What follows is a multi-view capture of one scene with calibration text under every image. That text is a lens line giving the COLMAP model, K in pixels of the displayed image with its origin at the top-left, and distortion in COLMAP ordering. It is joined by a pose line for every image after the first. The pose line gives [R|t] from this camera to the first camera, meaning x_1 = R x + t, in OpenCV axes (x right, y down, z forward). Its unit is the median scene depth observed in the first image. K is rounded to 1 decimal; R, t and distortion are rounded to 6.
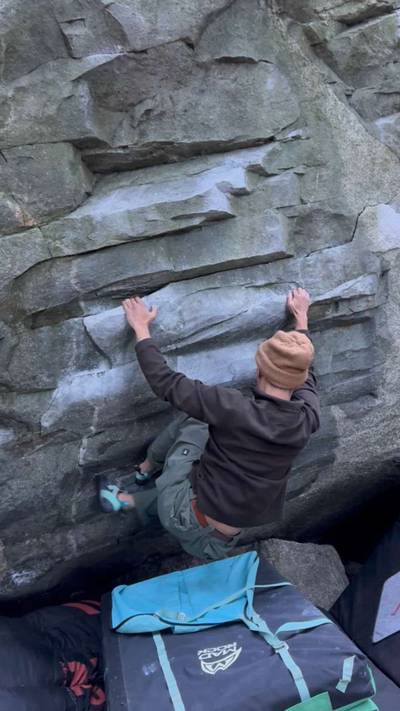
lens RADIAL K [[591.9, 0, 210.8], [0, 591.9, 367.7], [0, 0, 1]] dist [0.060412, -0.081844]
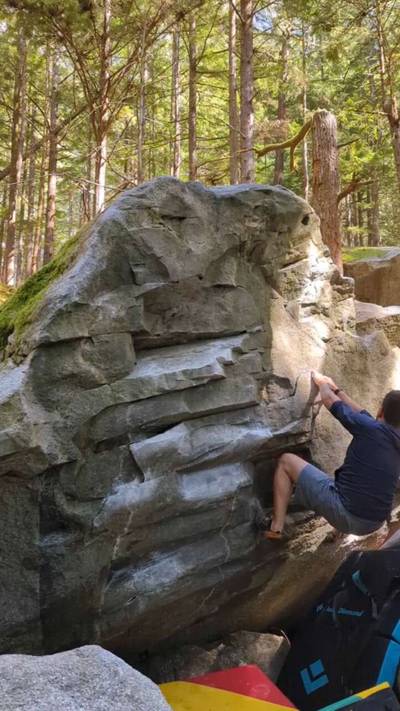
lens RADIAL K [[620.6, 0, 198.3], [0, 620.6, 369.0], [0, 0, 1]] dist [0.075778, -0.088840]
pose [[0.981131, 0.013768, 0.192853, -0.333001], [0.037204, 0.965376, -0.258197, 0.129818], [-0.189731, 0.260500, 0.946648, -0.500042]]
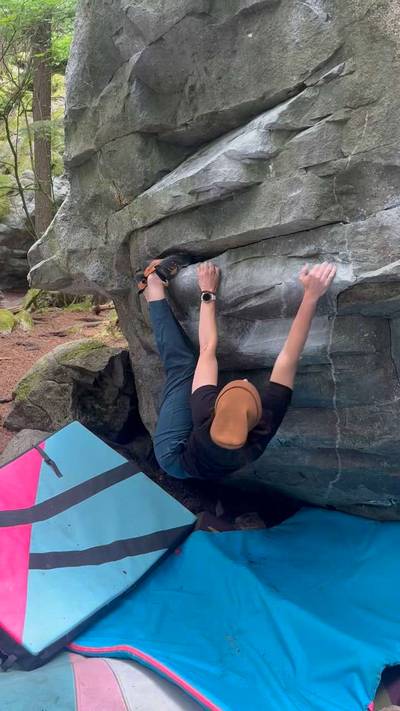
lens RADIAL K [[620.6, 0, 201.9], [0, 620.6, 355.7], [0, 0, 1]] dist [0.075778, -0.088840]
pose [[0.503349, 0.199977, -0.840624, 0.865442], [-0.074019, 0.979254, 0.188634, -0.165302], [0.860907, -0.032727, 0.507709, 0.409244]]
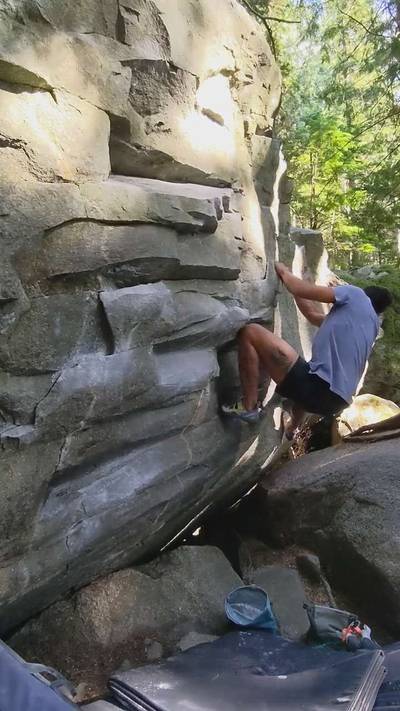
lens RADIAL K [[424.5, 0, 196.7], [0, 424.5, 363.2], [0, 0, 1]] dist [-0.004831, -0.001932]
pose [[0.845307, 0.047993, 0.532120, -0.419251], [0.071931, 0.976667, -0.202356, 0.163907], [-0.529416, 0.209329, 0.822131, 0.378238]]
